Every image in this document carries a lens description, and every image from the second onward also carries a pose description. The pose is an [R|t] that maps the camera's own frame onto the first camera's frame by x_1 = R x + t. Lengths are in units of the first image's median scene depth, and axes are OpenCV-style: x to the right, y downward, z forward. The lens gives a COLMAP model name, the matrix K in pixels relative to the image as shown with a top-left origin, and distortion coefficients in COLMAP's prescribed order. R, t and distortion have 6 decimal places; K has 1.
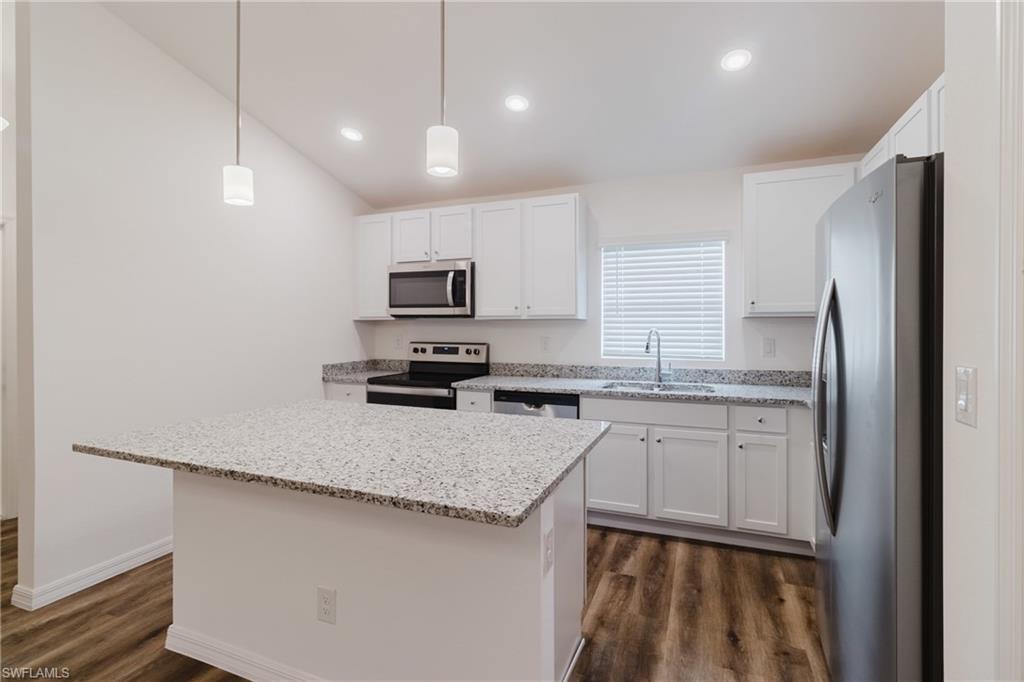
lens RADIAL K [[477.5, 0, 521.8], [0, 477.5, 332.8], [0, 0, 1]] dist [-0.004431, -0.000393]
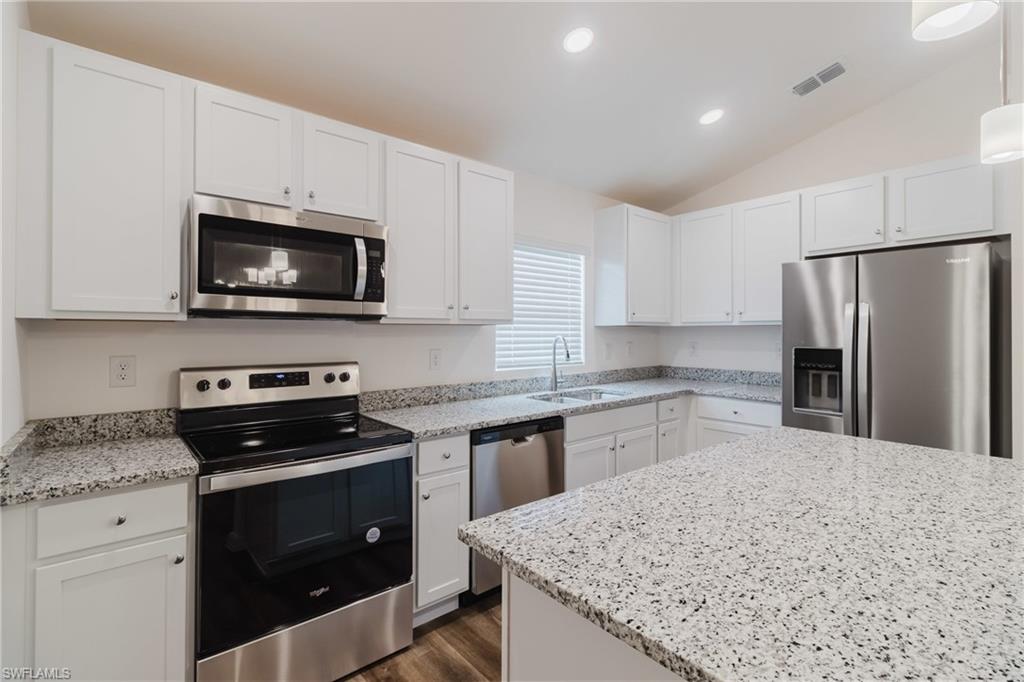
lens RADIAL K [[477.5, 0, 518.6], [0, 477.5, 335.1], [0, 0, 1]] dist [-0.004431, -0.000393]
pose [[0.455988, -0.007305, 0.889956, -0.567723], [0.010616, 0.999940, 0.002769, -0.012692], [-0.889922, 0.008185, 0.456039, 0.576865]]
